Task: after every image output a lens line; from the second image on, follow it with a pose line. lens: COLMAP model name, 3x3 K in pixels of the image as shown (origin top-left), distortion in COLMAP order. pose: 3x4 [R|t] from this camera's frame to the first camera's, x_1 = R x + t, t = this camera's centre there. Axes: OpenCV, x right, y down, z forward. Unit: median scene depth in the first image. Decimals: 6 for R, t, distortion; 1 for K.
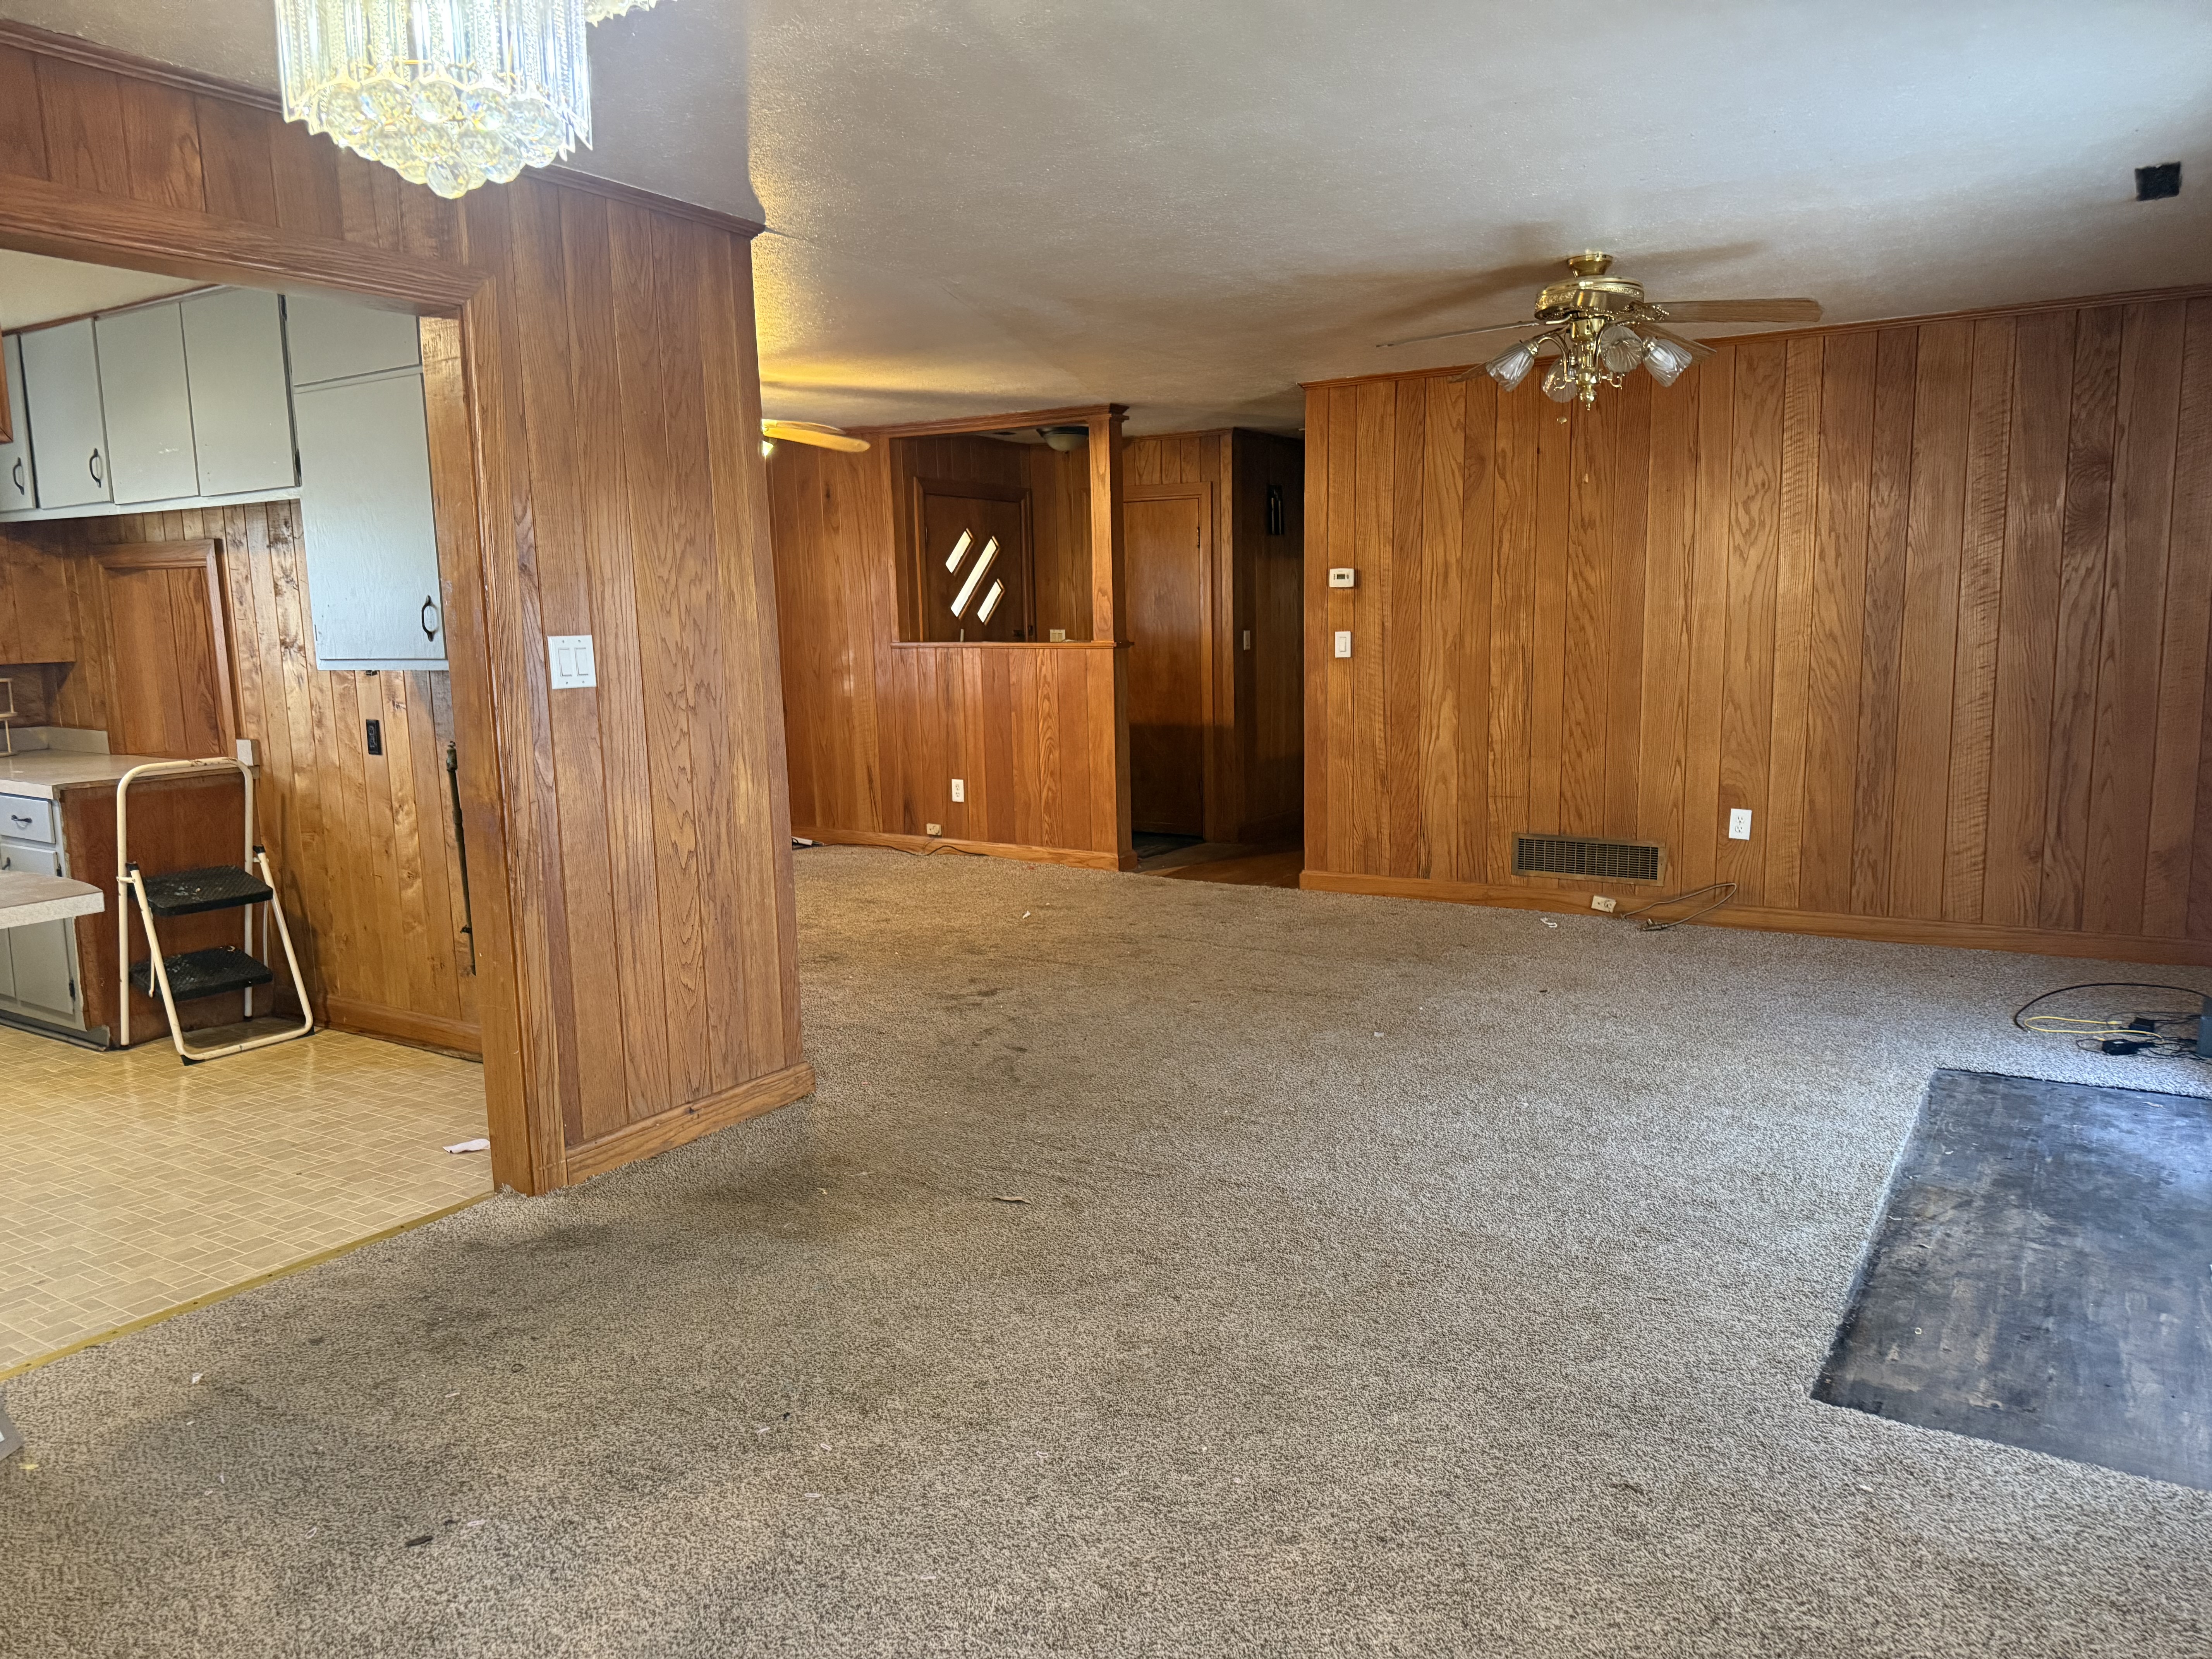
lens RADIAL K [[1563.7, 0, 1102.0], [0, 1563.7, 840.2], [0, 0, 1]] dist [0.002827, -0.001298]
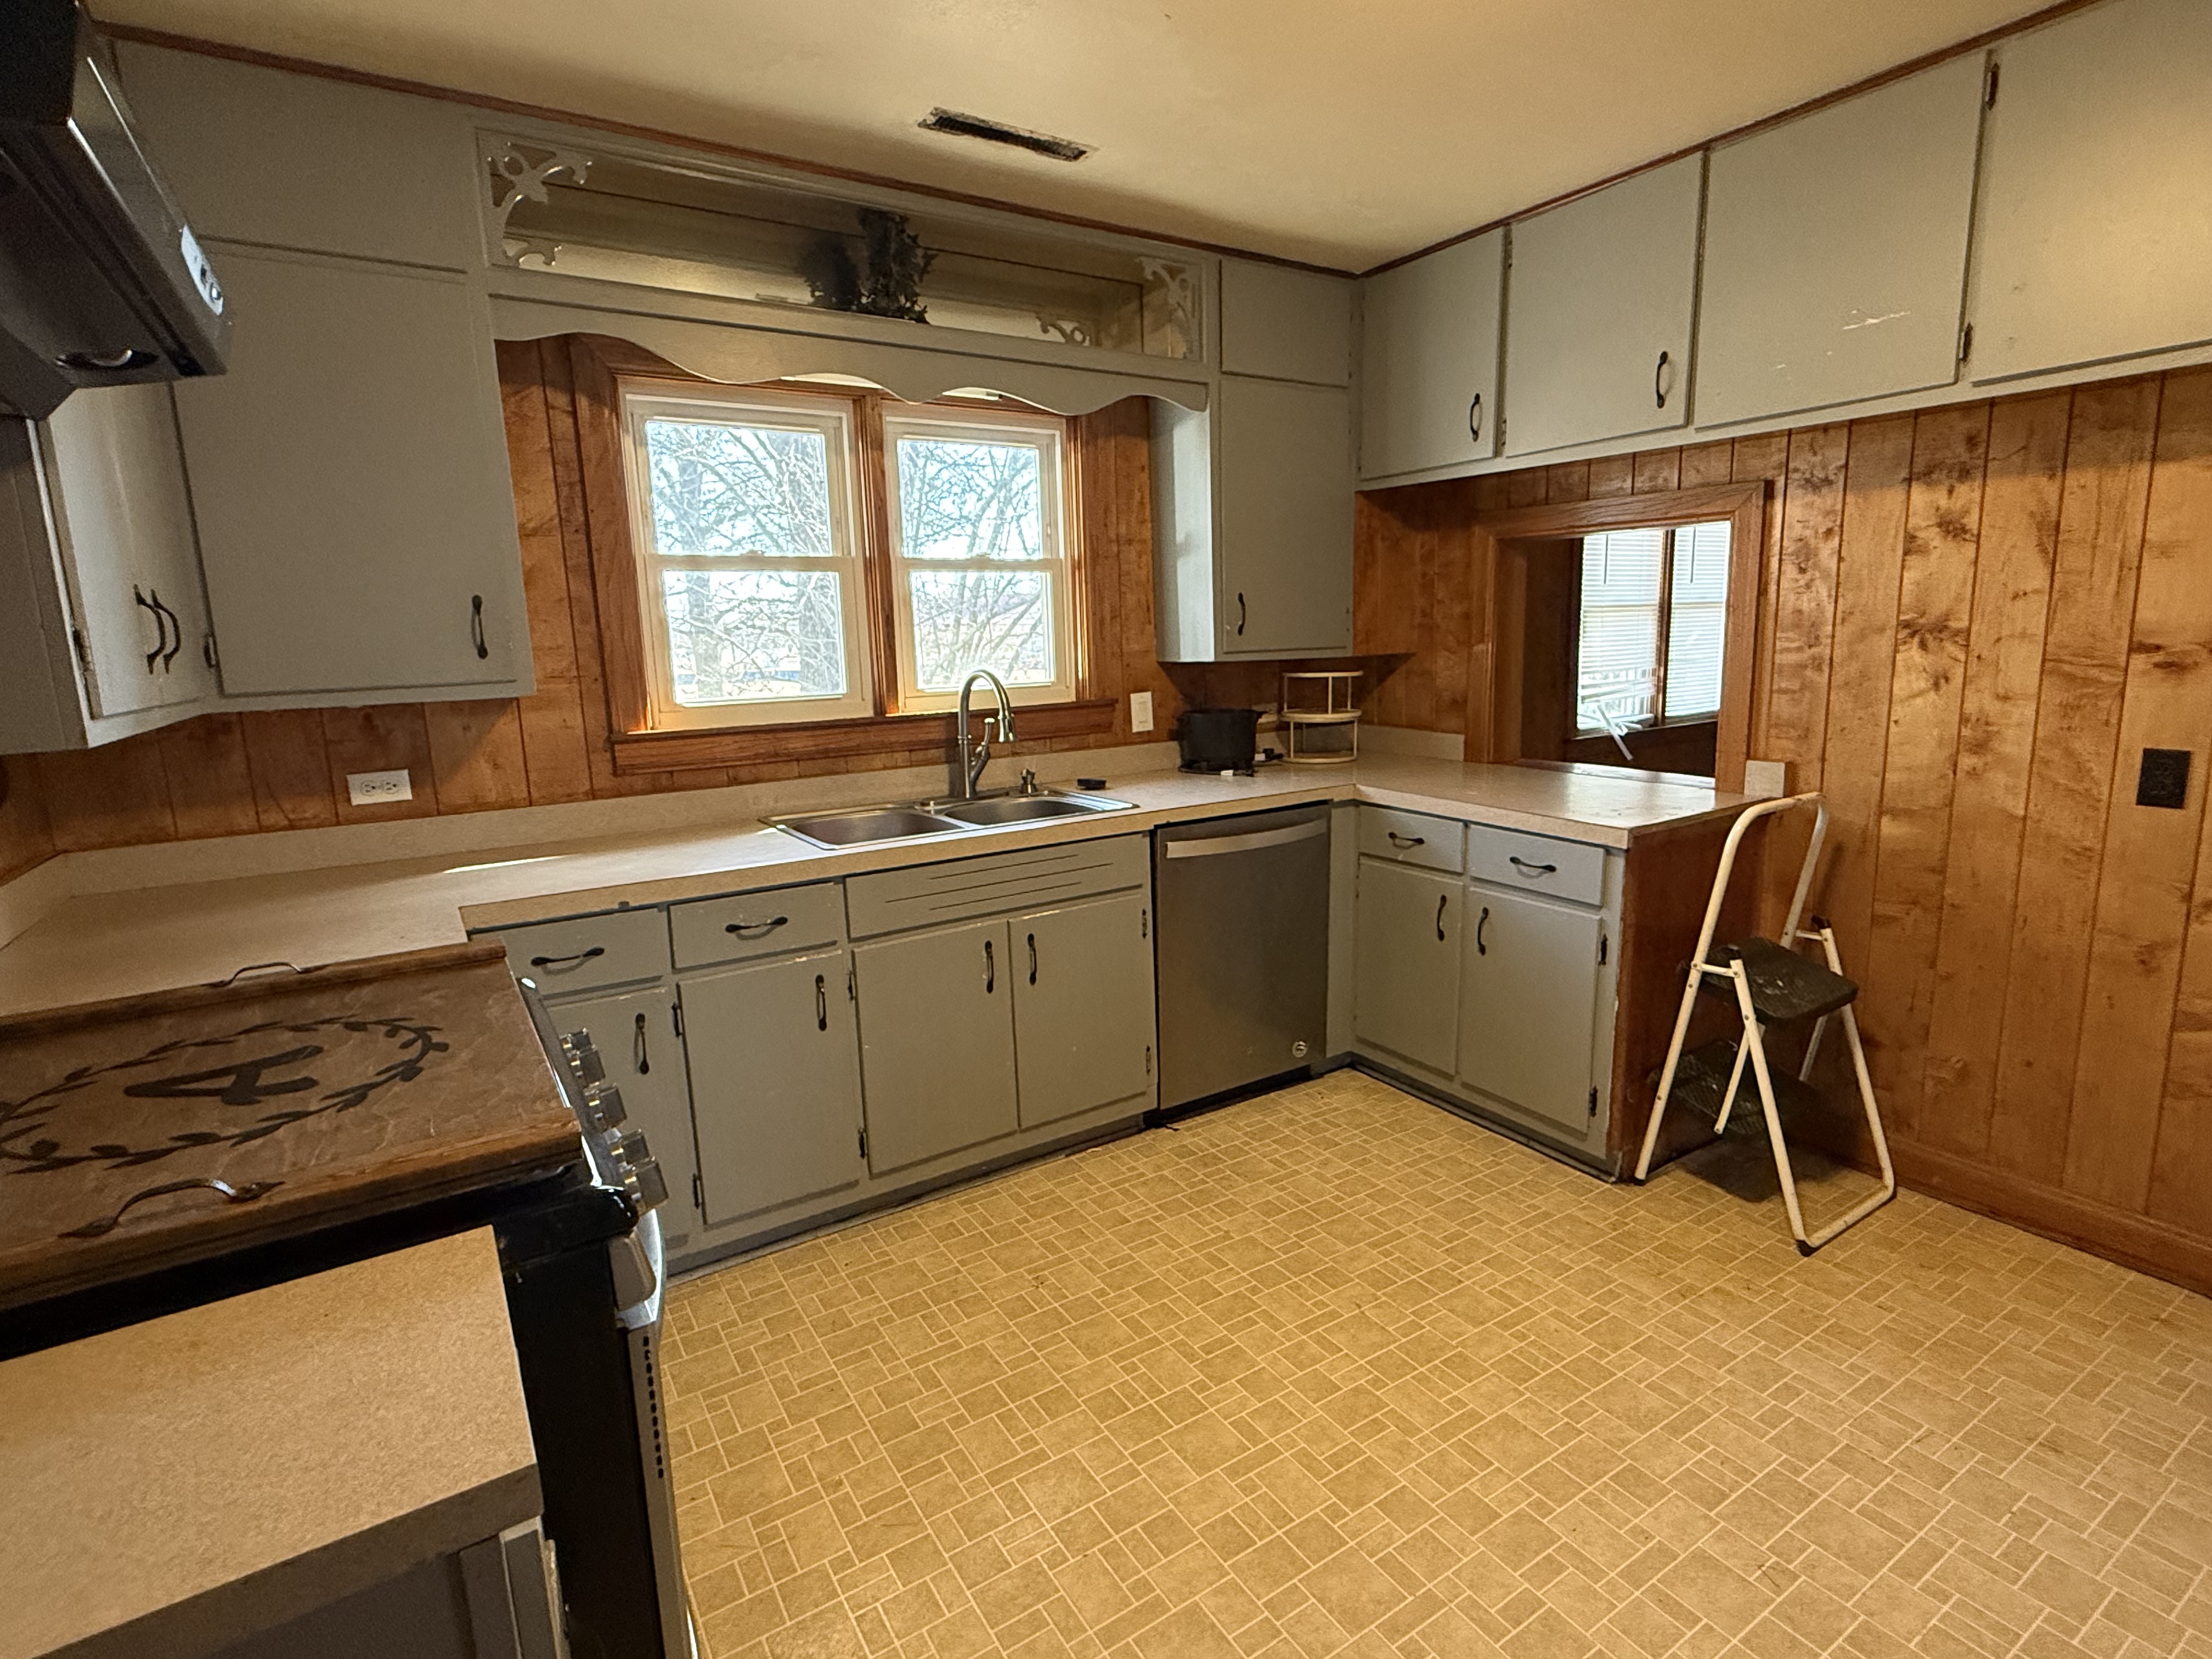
lens RADIAL K [[1090.1, 0, 1101.1], [0, 1090.1, 825.4], [0, 0, 1]] dist [-0.000720, -0.000576]
pose [[0.904654, 0.069364, -0.420463, -0.634422], [-0.050665, 0.997173, 0.055495, -0.048616], [0.423124, -0.028901, 0.905611, 0.425676]]
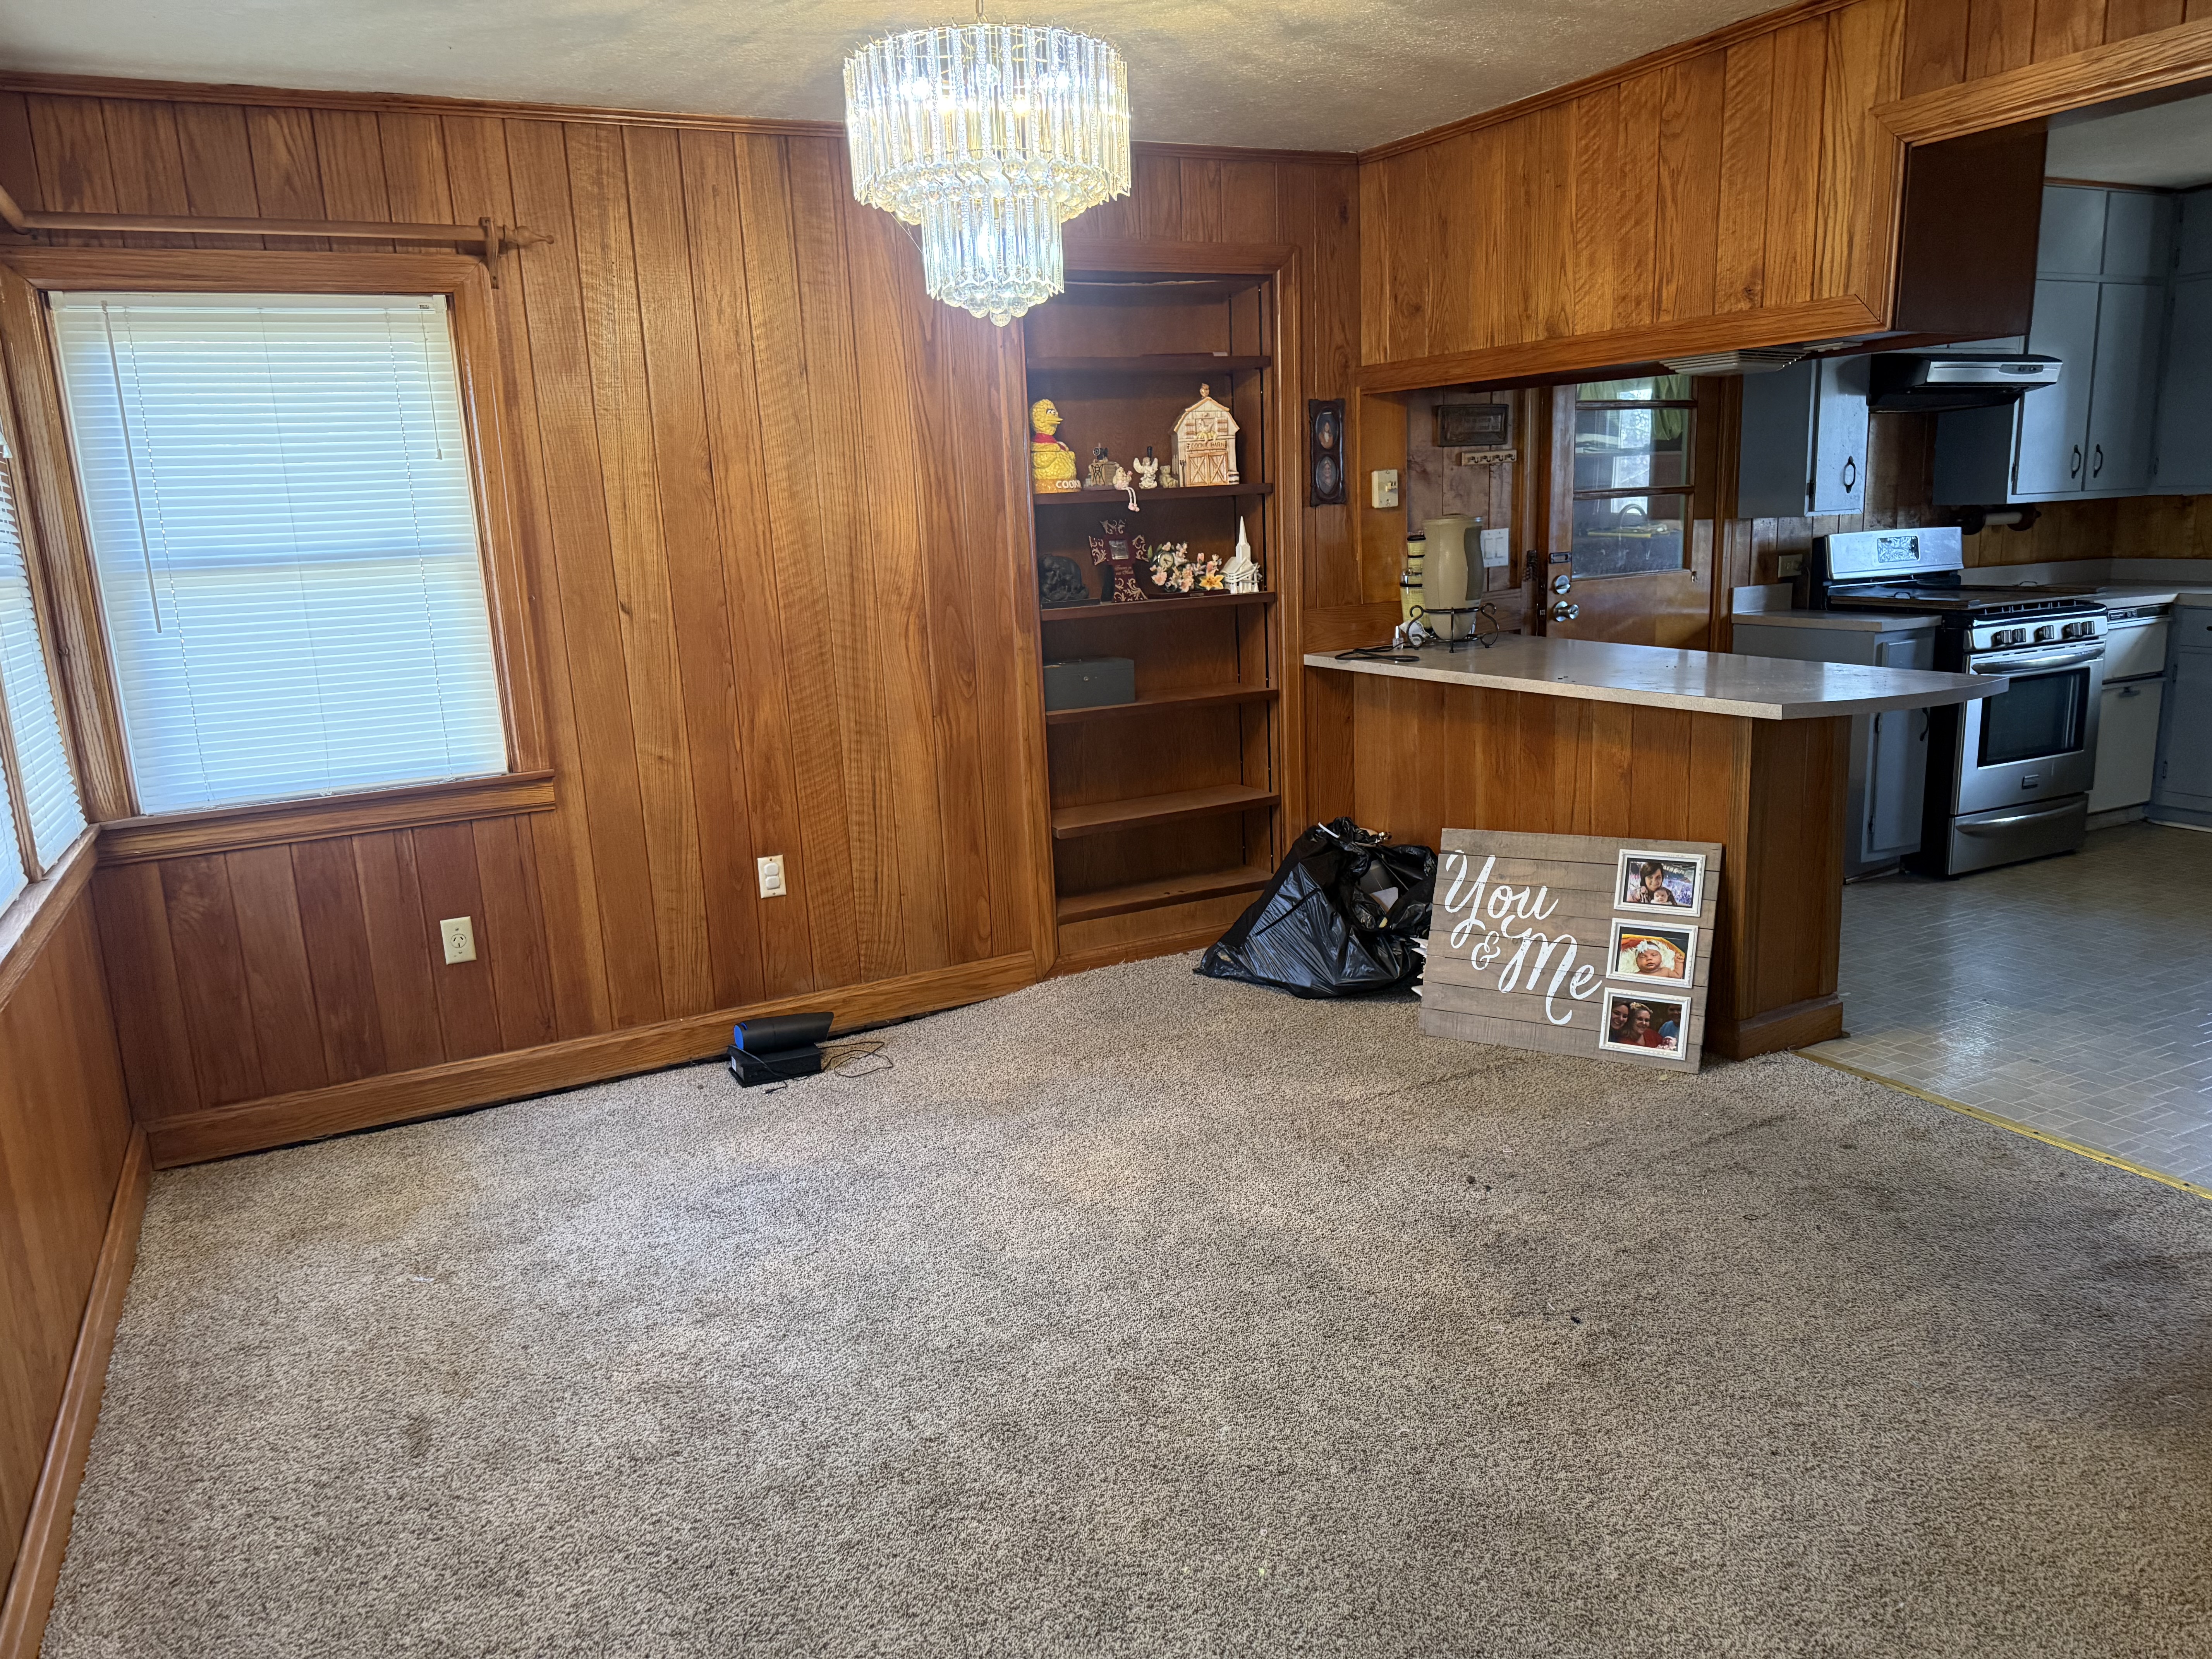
lens RADIAL K [[1563.7, 0, 1102.0], [0, 1563.7, 840.2], [0, 0, 1]] dist [0.002827, -0.001298]
pose [[-0.512524, 0.225585, -0.828511, 0.363845], [-0.069943, 0.950700, 0.302121, -0.104511], [0.855820, 0.212792, -0.471479, 0.574835]]
